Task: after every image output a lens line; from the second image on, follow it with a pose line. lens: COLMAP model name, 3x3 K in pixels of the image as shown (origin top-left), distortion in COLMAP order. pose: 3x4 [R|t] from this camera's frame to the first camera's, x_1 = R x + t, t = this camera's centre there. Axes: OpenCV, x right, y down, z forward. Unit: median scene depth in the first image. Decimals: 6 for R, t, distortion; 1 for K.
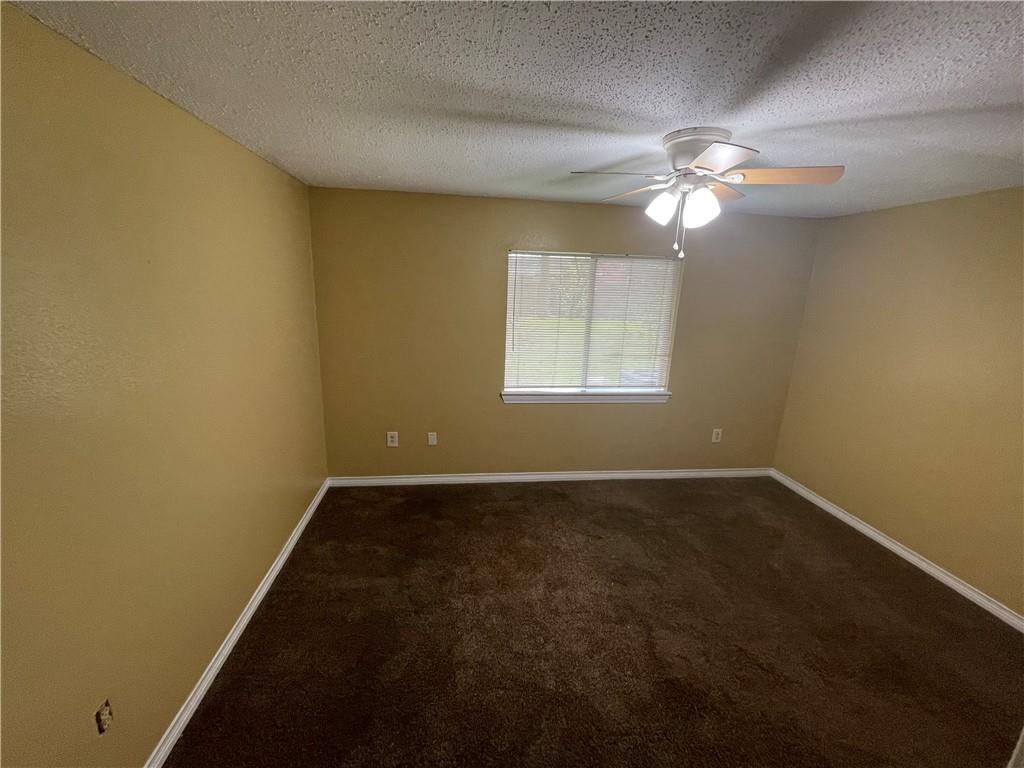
lens RADIAL K [[414.5, 0, 509.0], [0, 414.5, 382.6], [0, 0, 1]] dist [-0.001651, 0.001038]
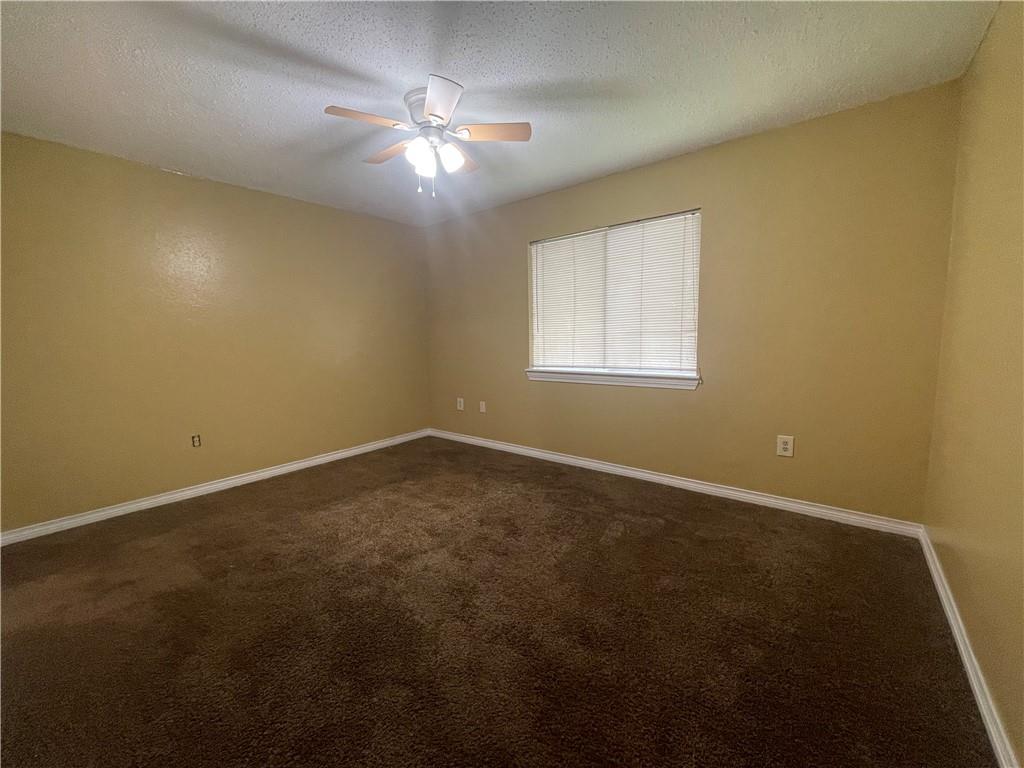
lens RADIAL K [[414.5, 0, 508.1], [0, 414.5, 383.3], [0, 0, 1]] dist [-0.001651, 0.001038]
pose [[0.694363, 0.034176, -0.718813, 0.745481], [-0.127646, 0.988882, -0.076288, 0.151820], [0.708214, 0.144725, 0.691005, 0.207529]]
